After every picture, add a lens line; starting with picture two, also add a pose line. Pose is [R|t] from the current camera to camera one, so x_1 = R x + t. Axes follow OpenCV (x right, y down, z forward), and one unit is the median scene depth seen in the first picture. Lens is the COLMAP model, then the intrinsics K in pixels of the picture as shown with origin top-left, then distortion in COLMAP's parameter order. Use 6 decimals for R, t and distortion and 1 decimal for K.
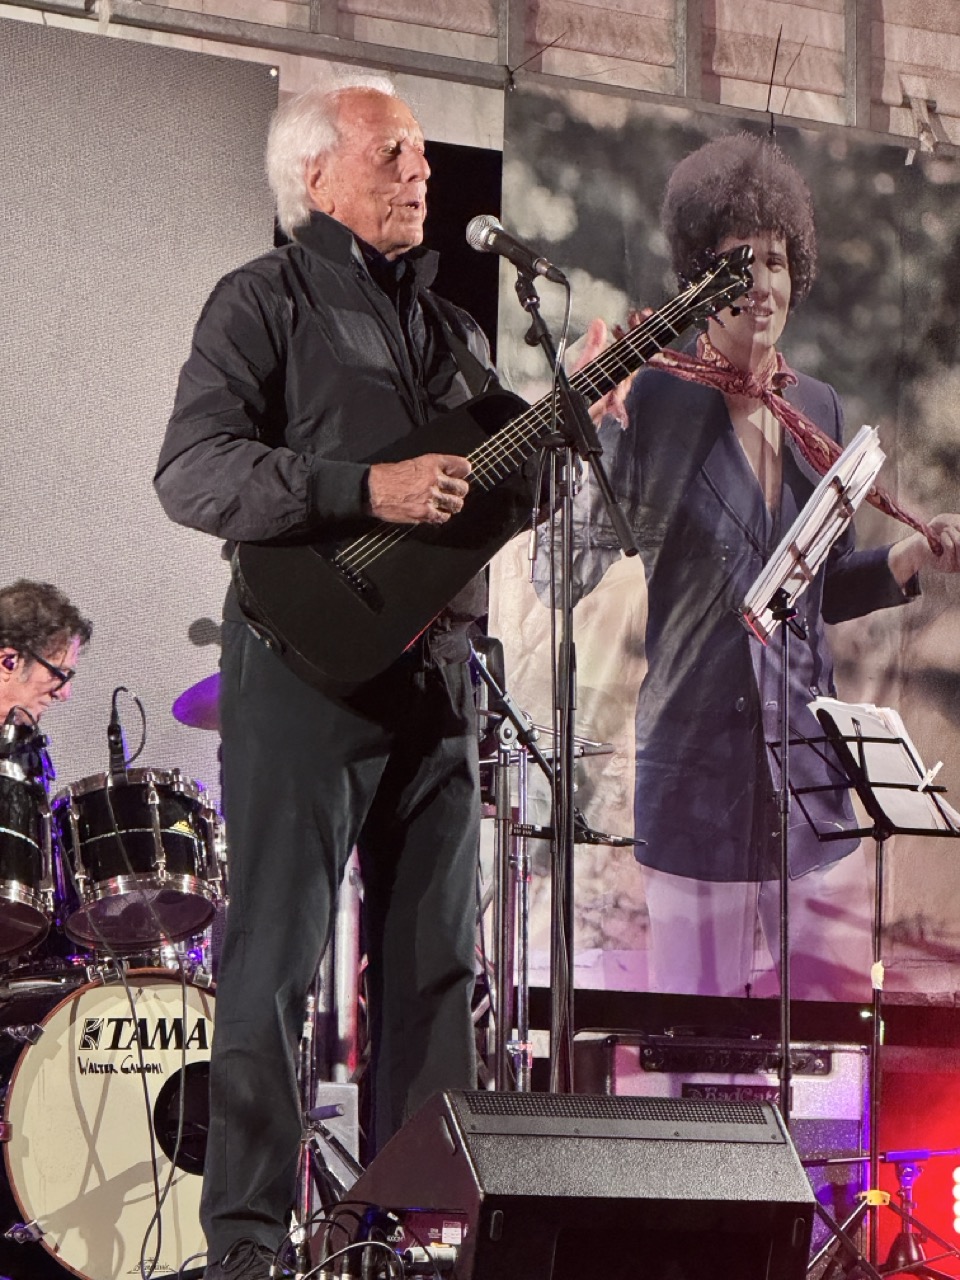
lens RADIAL K [[4942.2, 0, 479.6], [0, 4942.2, 593.1], [0, 0, 1]] dist [-0.633325, 18.732609]
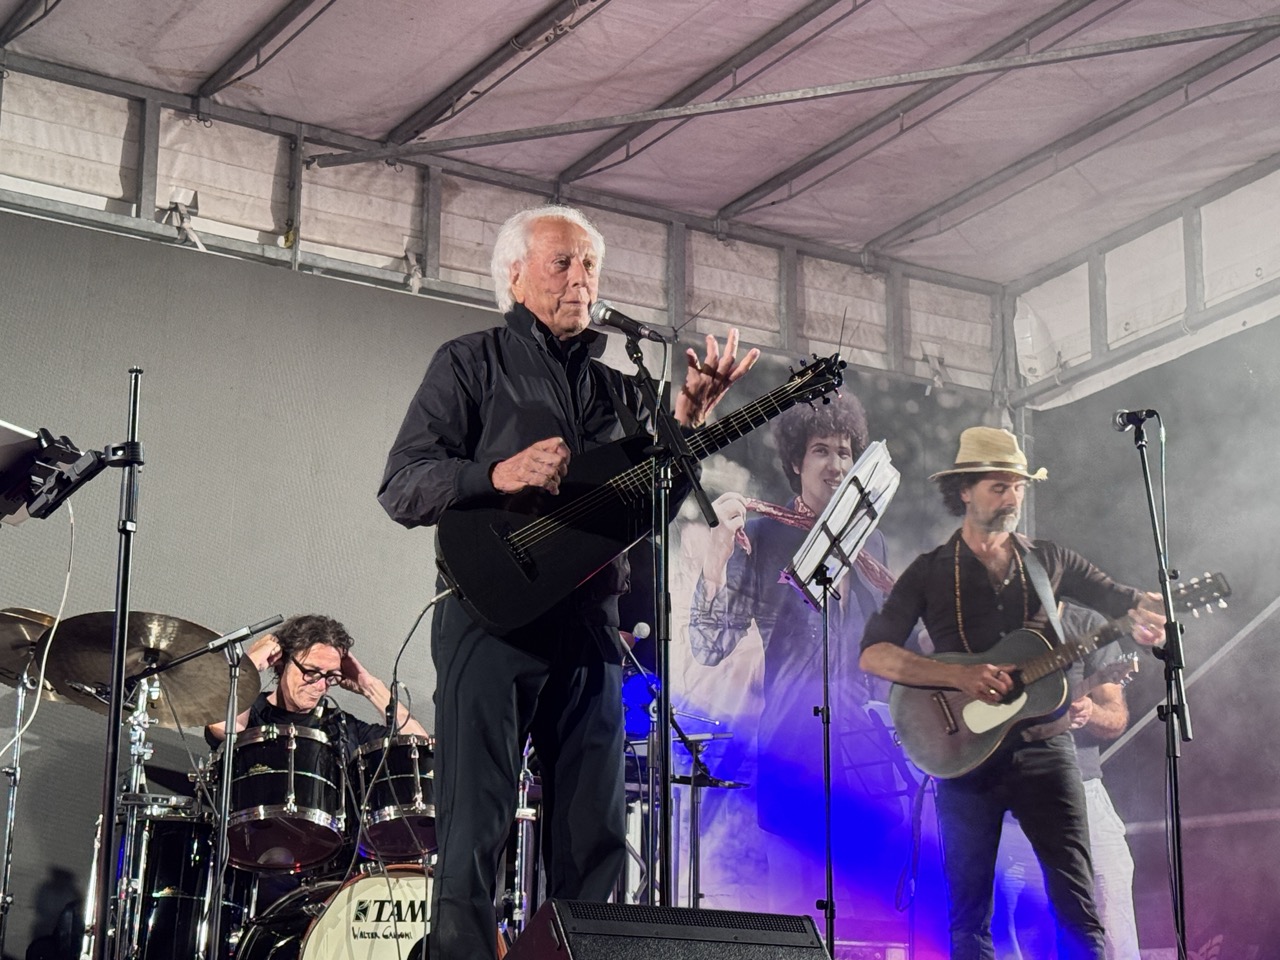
lens RADIAL K [[2594.6, 0, 652.7], [0, 2594.6, 472.4], [0, 0, 1]] dist [0.110839, 0.212677]
pose [[0.999609, -0.009843, -0.026167, 0.020588], [0.006801, 0.993468, -0.113907, 0.036297], [0.027117, 0.113685, 0.993147, 0.165227]]
